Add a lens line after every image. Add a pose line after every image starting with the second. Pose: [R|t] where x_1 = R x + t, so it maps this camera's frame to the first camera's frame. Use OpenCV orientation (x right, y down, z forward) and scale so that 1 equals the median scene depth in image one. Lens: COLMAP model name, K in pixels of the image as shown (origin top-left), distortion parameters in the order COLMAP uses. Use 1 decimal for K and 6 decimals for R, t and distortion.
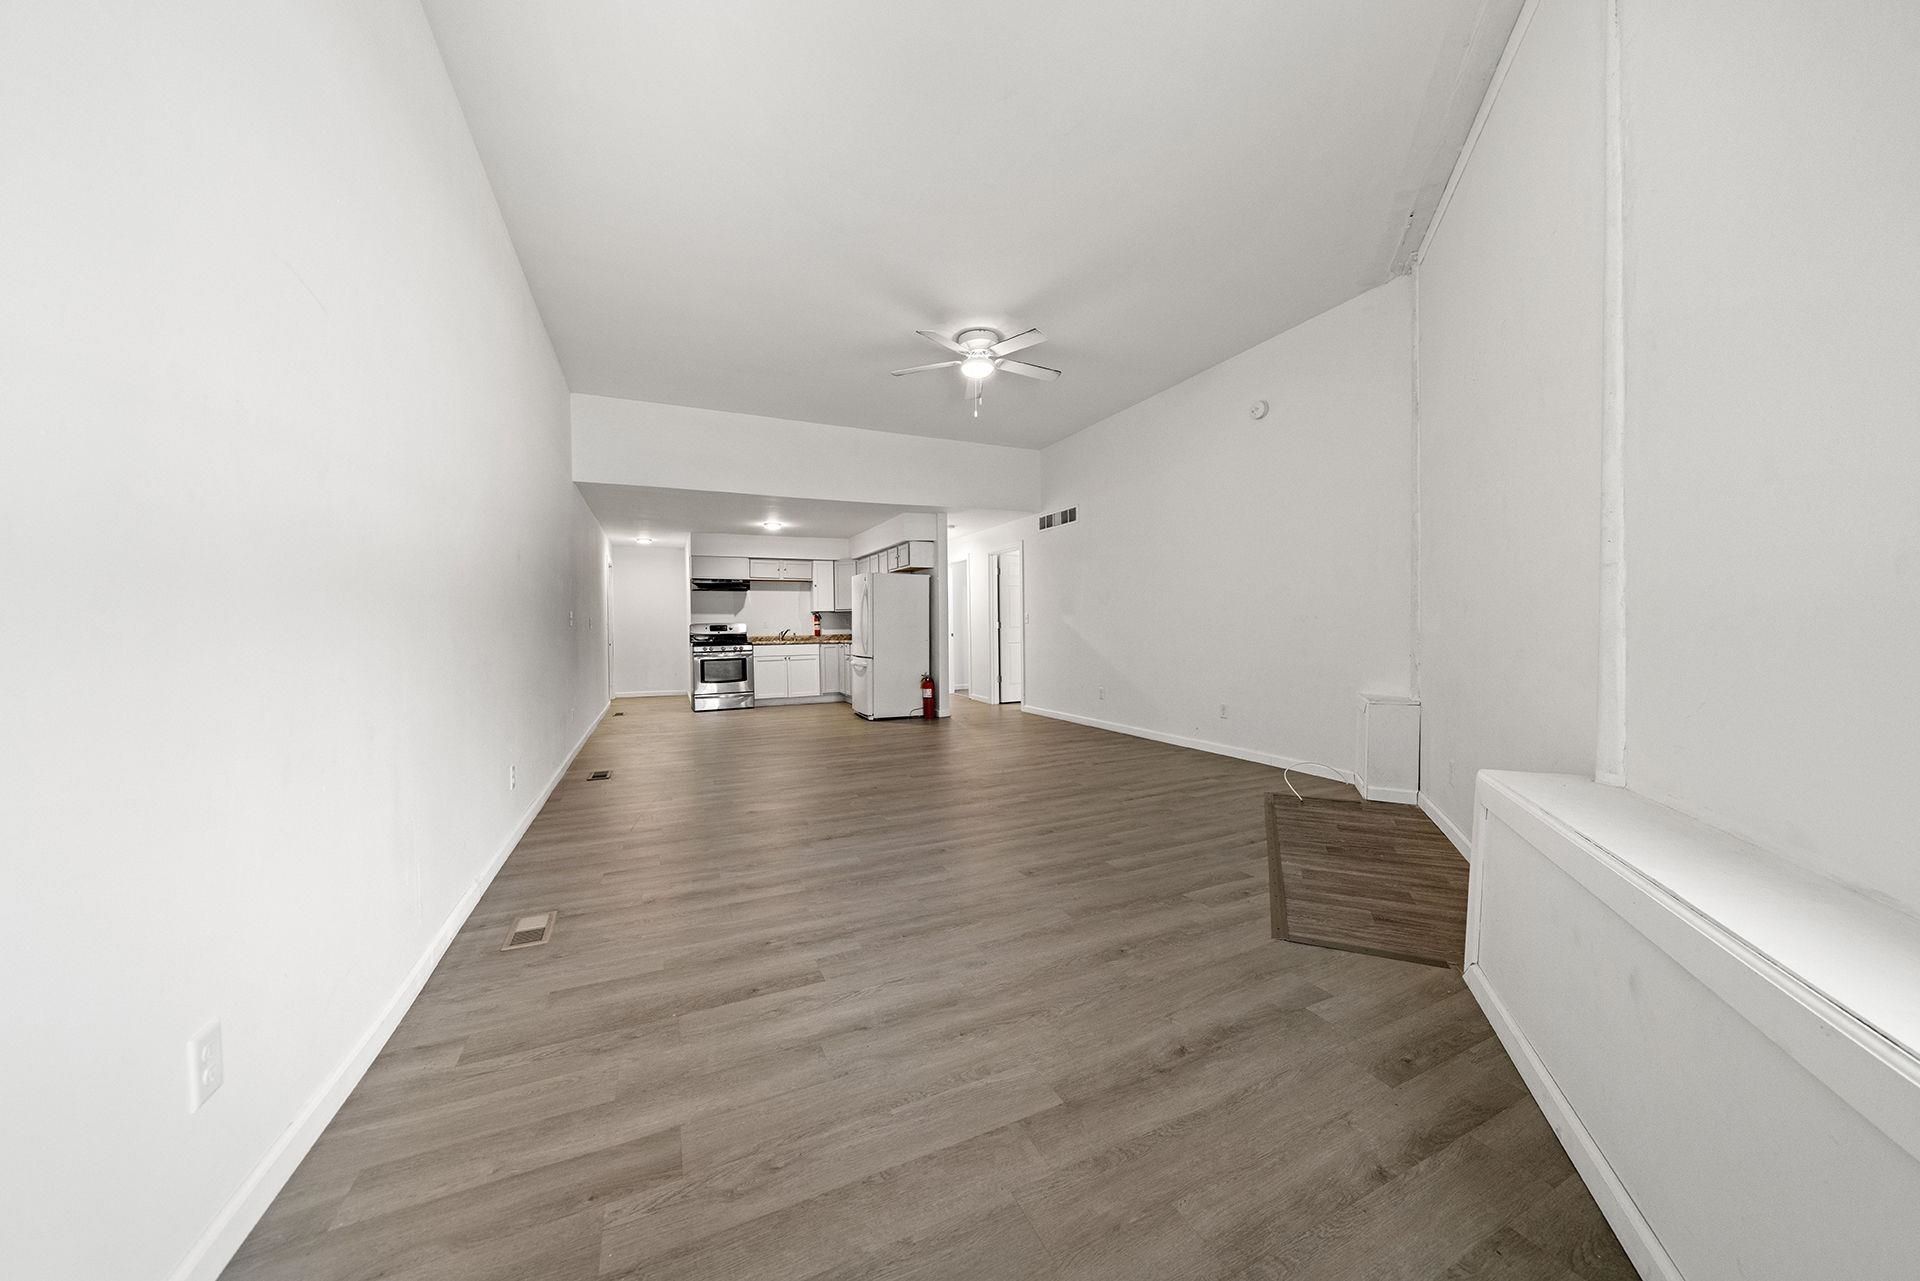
lens RADIAL K [[663.5, 0, 946.8], [0, 663.5, 633.4], [0, 0, 1]] dist [-0.009927, 0.000894]
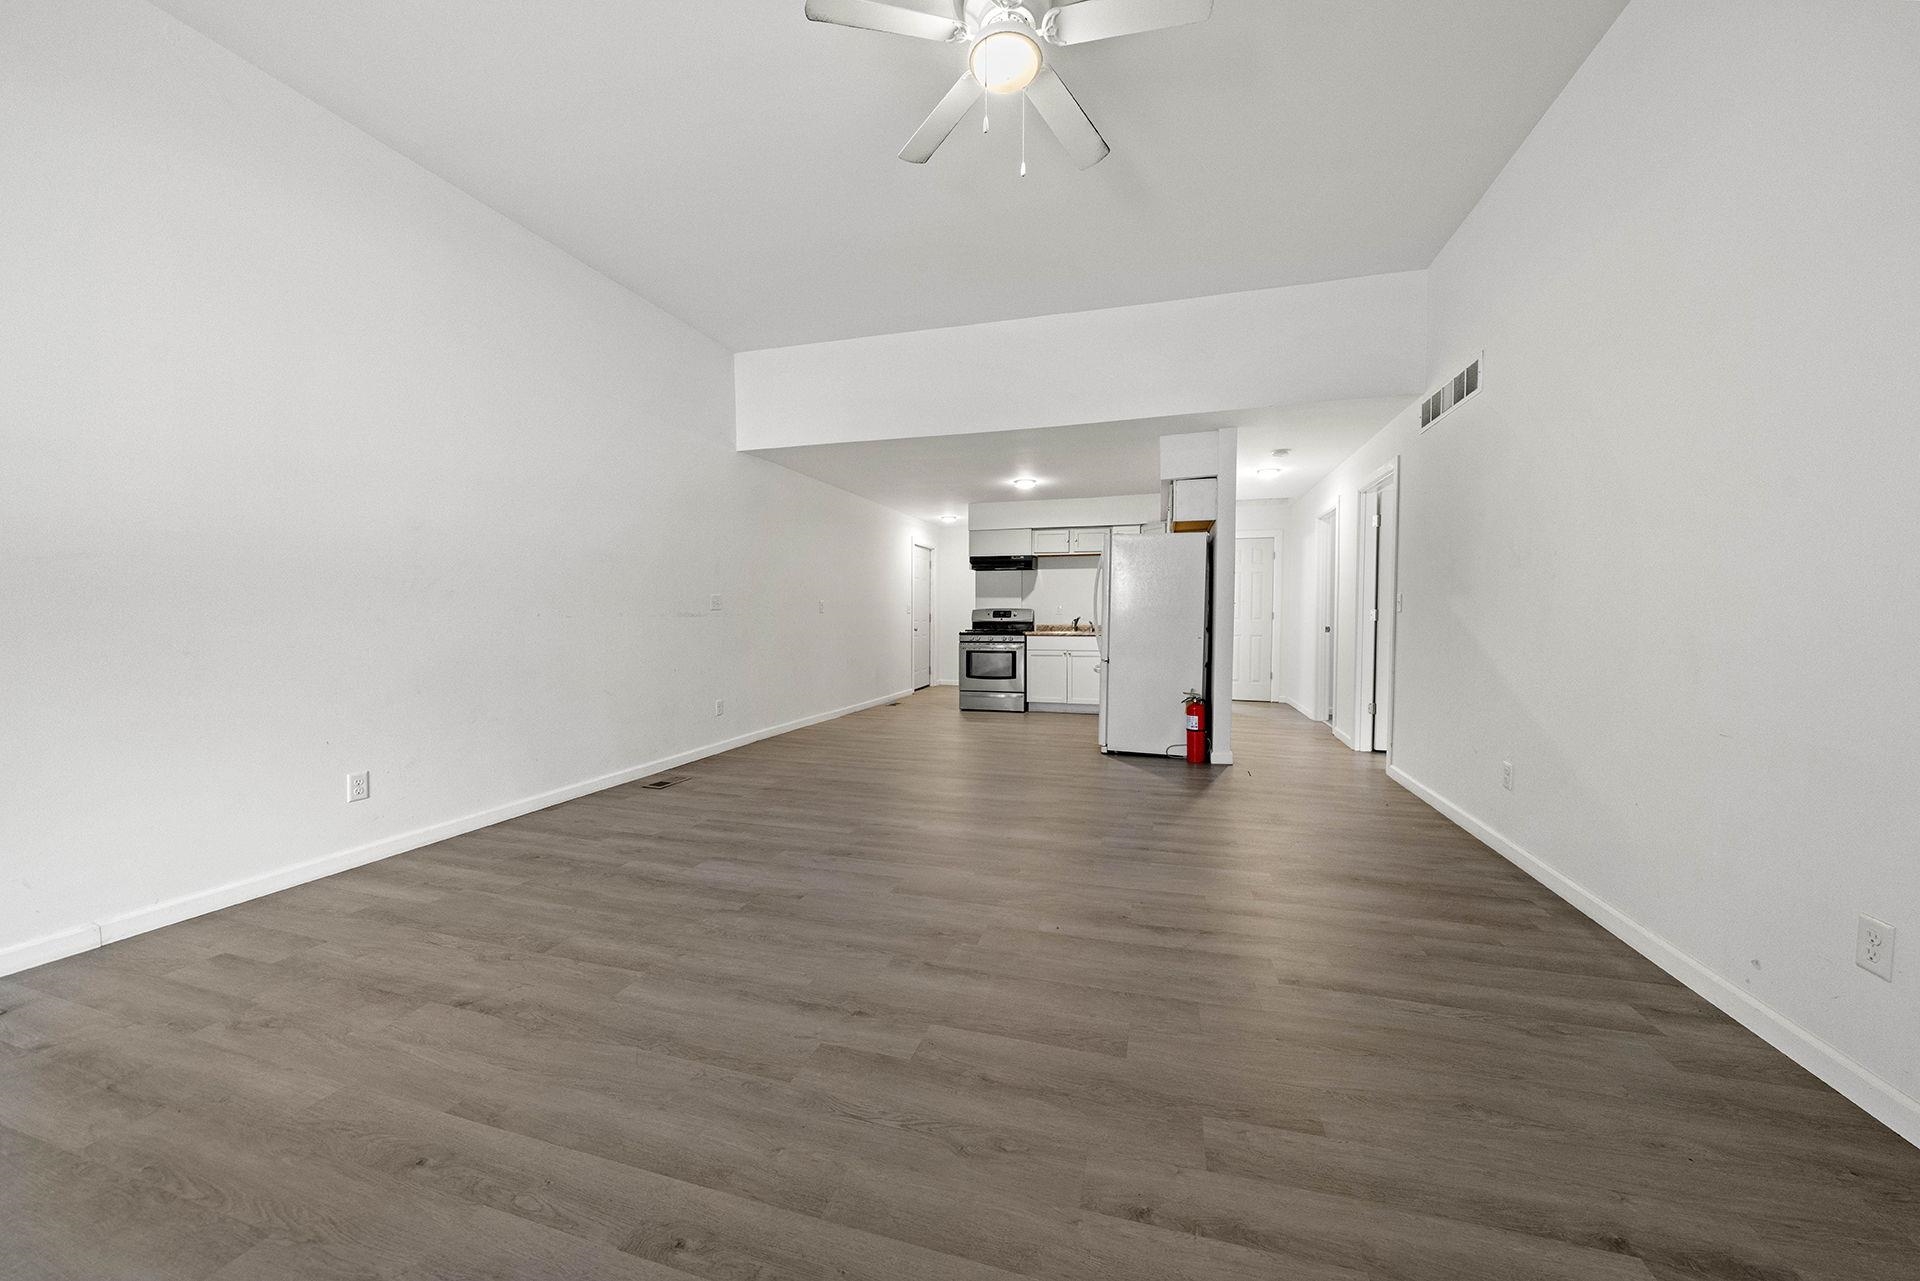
lens RADIAL K [[663.5, 0, 964.4], [0, 663.5, 640.7], [0, 0, 1]] dist [-0.009927, 0.000894]
pose [[0.756908, 0.039100, -0.652351, 0.194476], [-0.018043, 0.999078, 0.038947, -0.006732], [0.653272, -0.017709, 0.756916, 0.355810]]
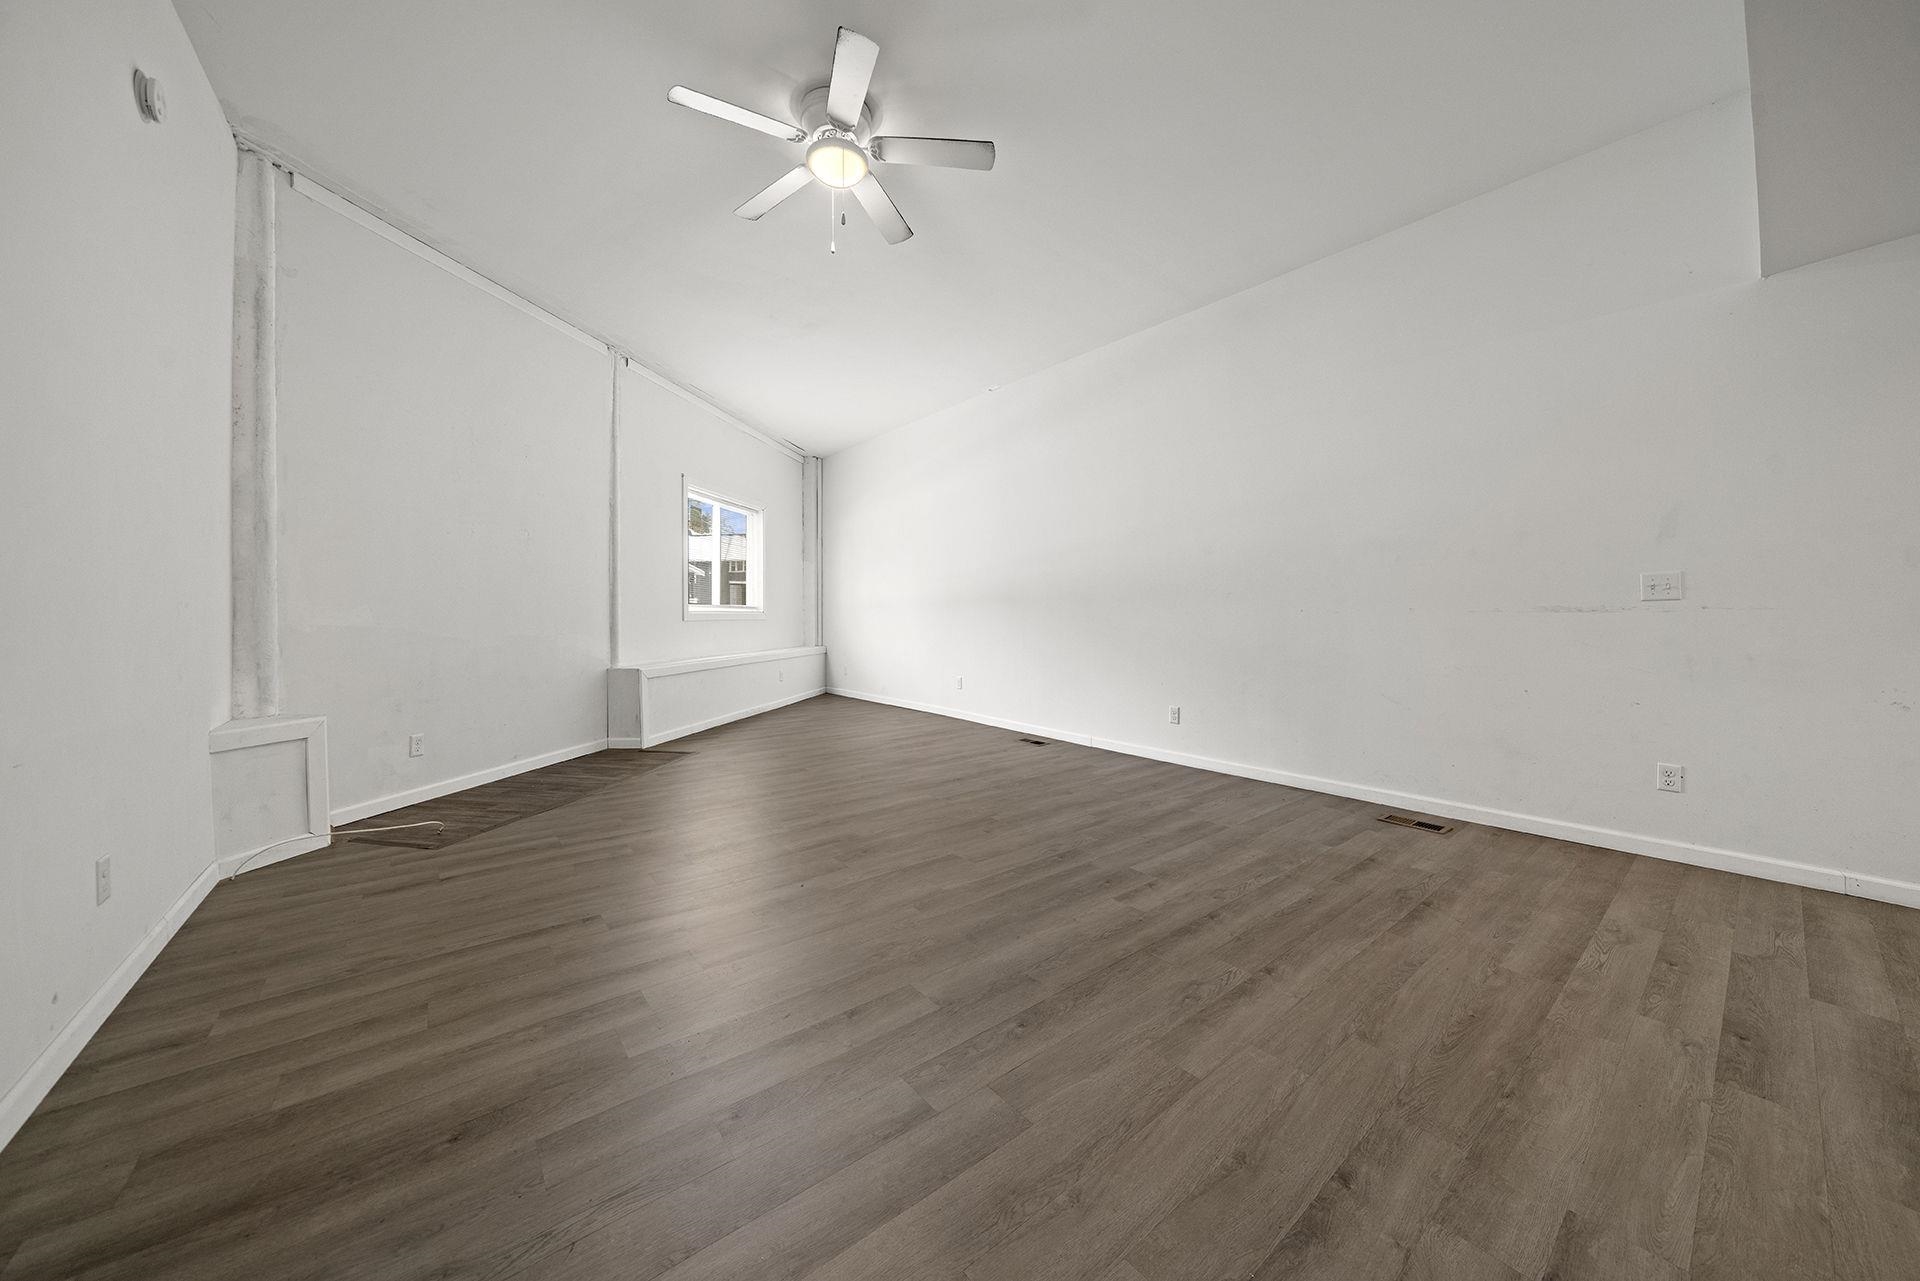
lens RADIAL K [[663.5, 0, 976.4], [0, 663.5, 621.3], [0, 0, 1]] dist [-0.009927, 0.000894]
pose [[-0.963650, 0.020333, -0.266393, 0.053630], [0.013535, 0.999535, 0.027332, -0.009943], [0.266824, 0.022733, -0.963477, 0.893027]]
